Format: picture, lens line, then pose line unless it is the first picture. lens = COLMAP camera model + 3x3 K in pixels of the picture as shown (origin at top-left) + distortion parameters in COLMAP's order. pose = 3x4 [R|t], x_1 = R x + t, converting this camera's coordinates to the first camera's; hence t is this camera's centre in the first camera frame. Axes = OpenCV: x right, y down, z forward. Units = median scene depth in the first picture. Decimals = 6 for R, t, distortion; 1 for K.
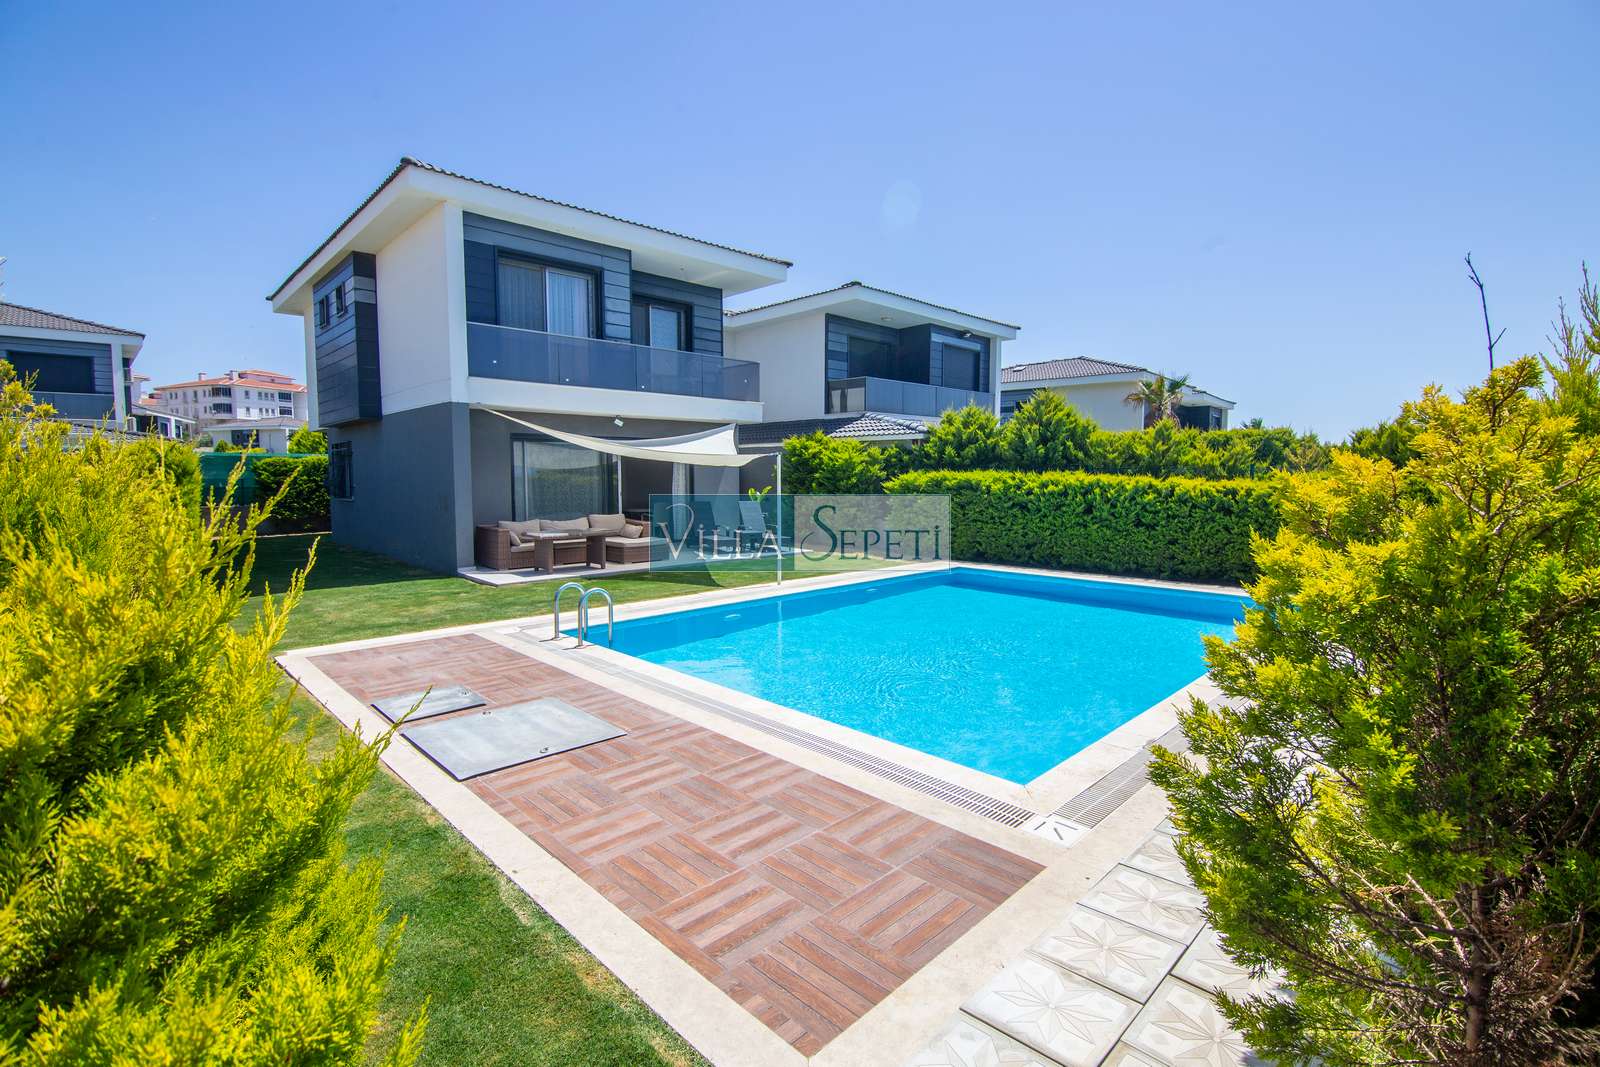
lens RADIAL K [[731.6, 0, 808.2], [0, 731.6, 529.8], [0, 0, 1]] dist [0.001834, -0.011965]
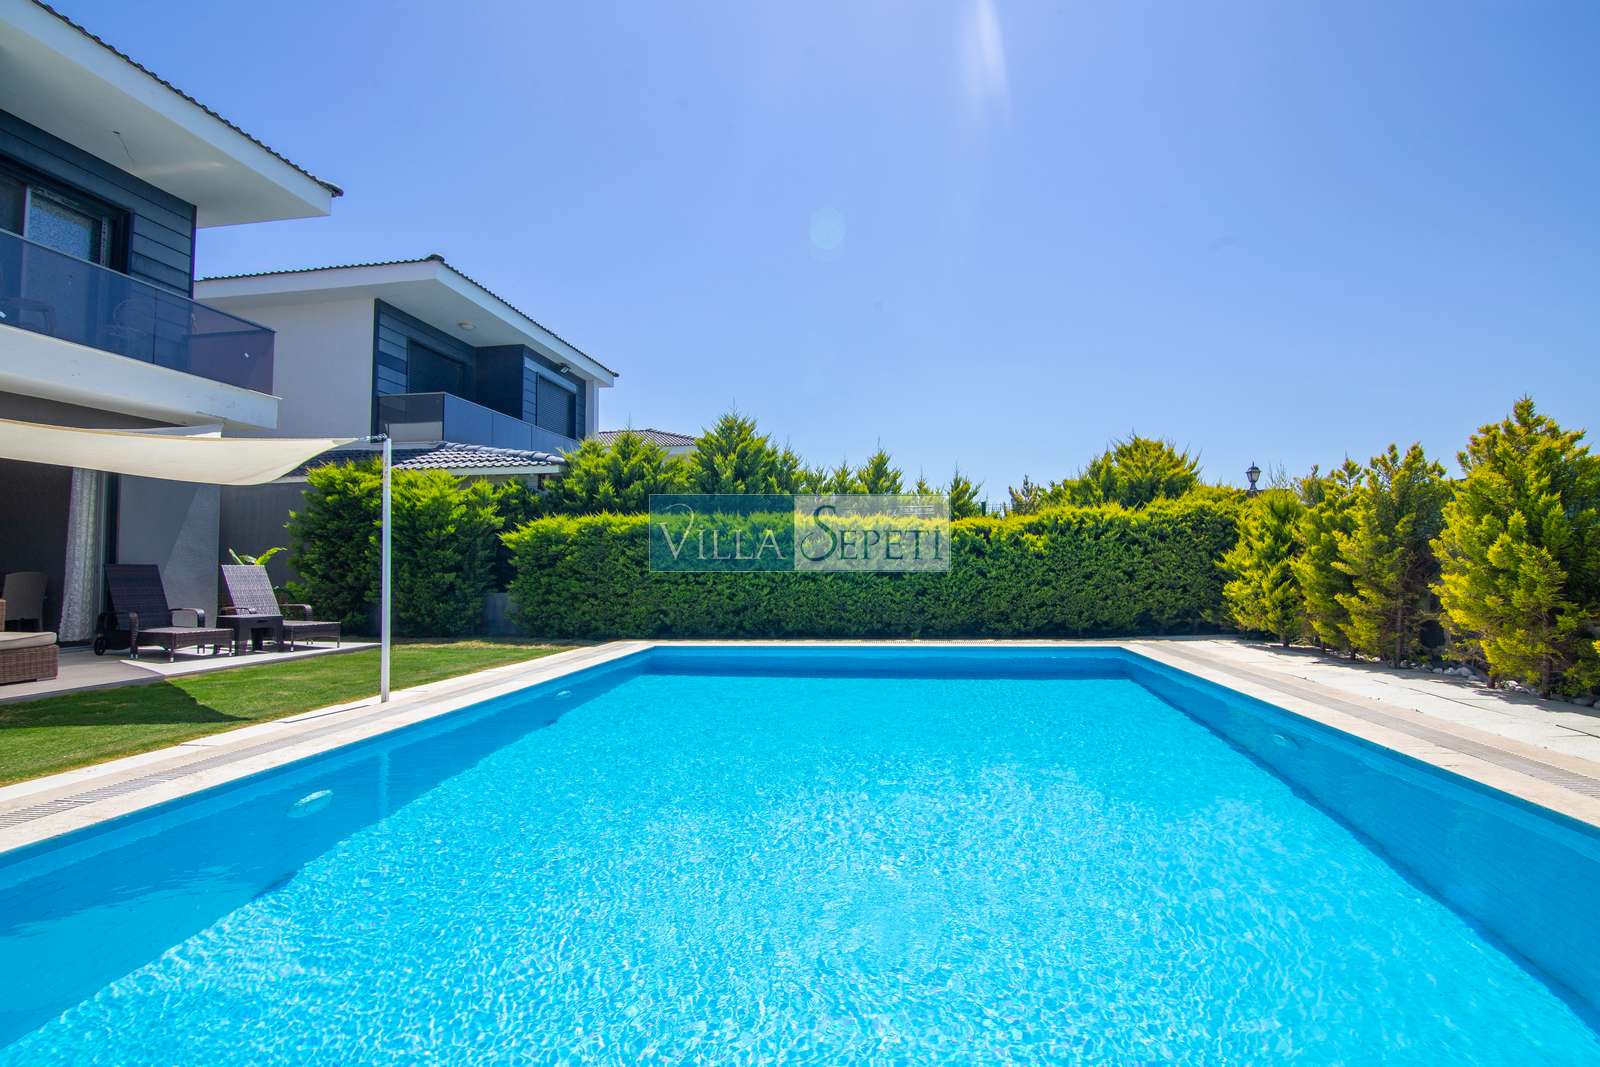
lens RADIAL K [[731.6, 0, 808.2], [0, 731.6, 529.8], [0, 0, 1]] dist [0.001834, -0.011965]
pose [[0.796223, 0.020746, 0.604647, -0.076194], [0.058010, 0.992189, -0.110433, 0.021781], [-0.602215, 0.123005, 0.788801, 0.301460]]
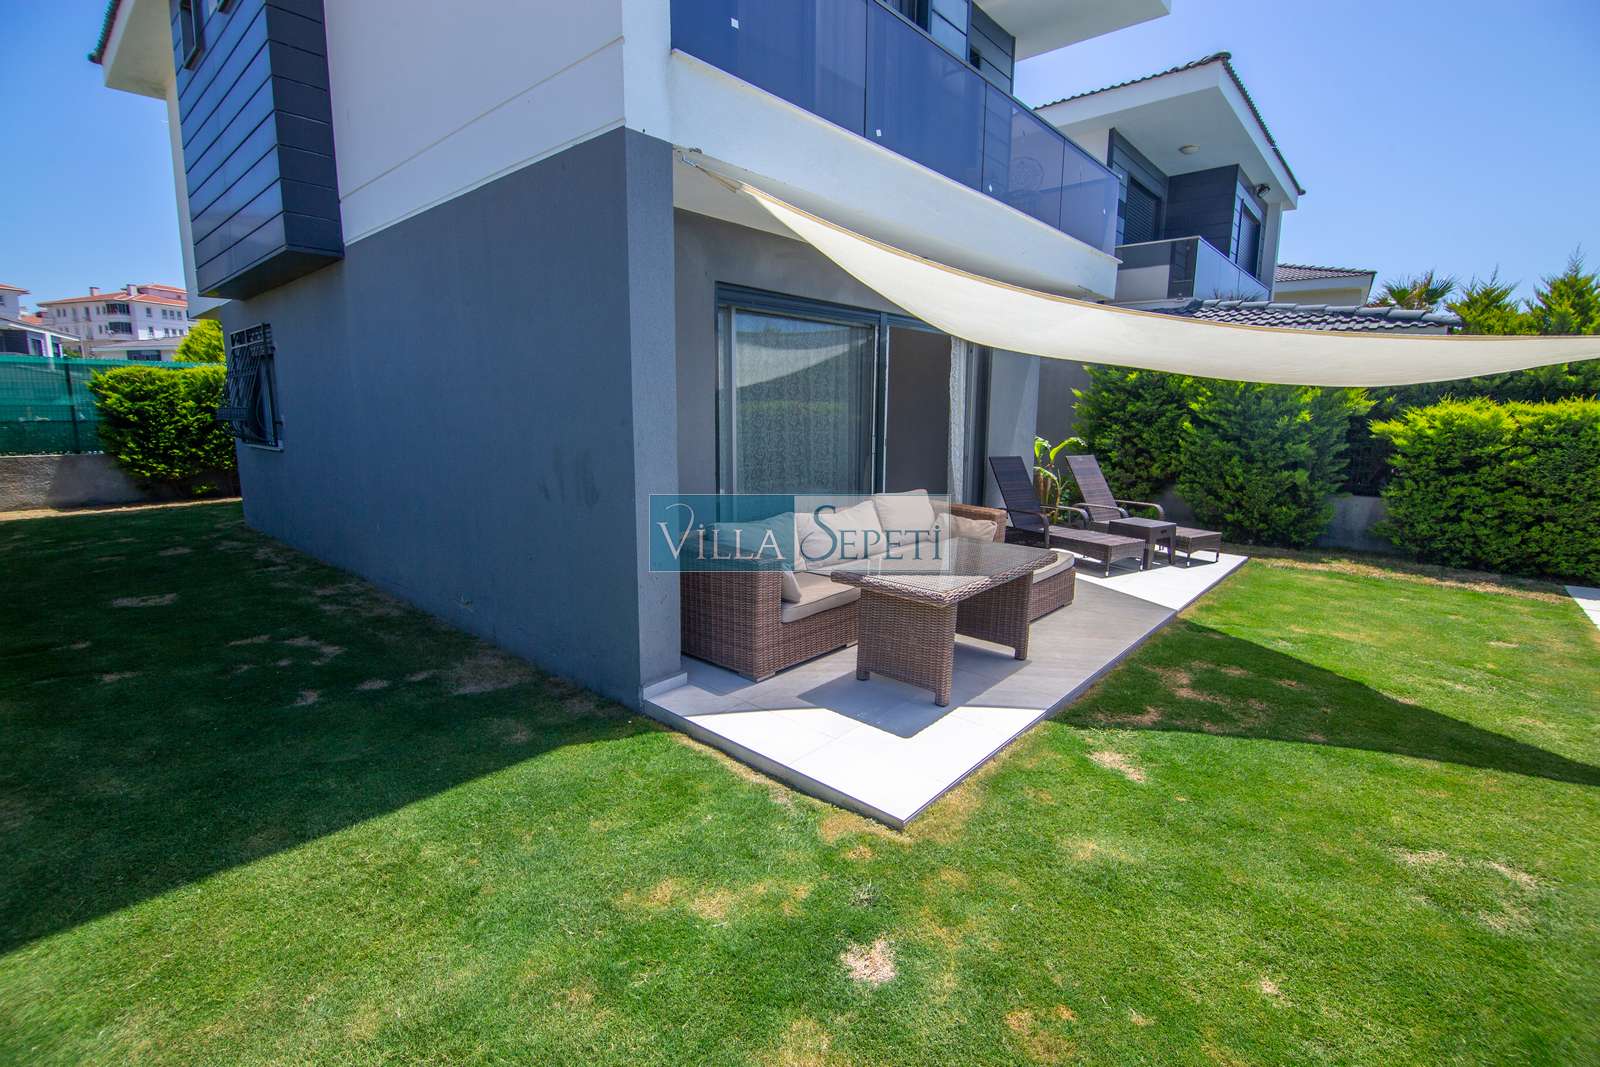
lens RADIAL K [[714.6, 0, 804.1], [0, 714.6, 528.3], [0, 0, 1]] dist [-0.000966, -0.011102]
pose [[0.997300, -0.002297, 0.073396, -0.325461], [-0.004171, 0.996124, 0.087858, -0.032515], [-0.073313, -0.087927, 0.993425, 0.522792]]
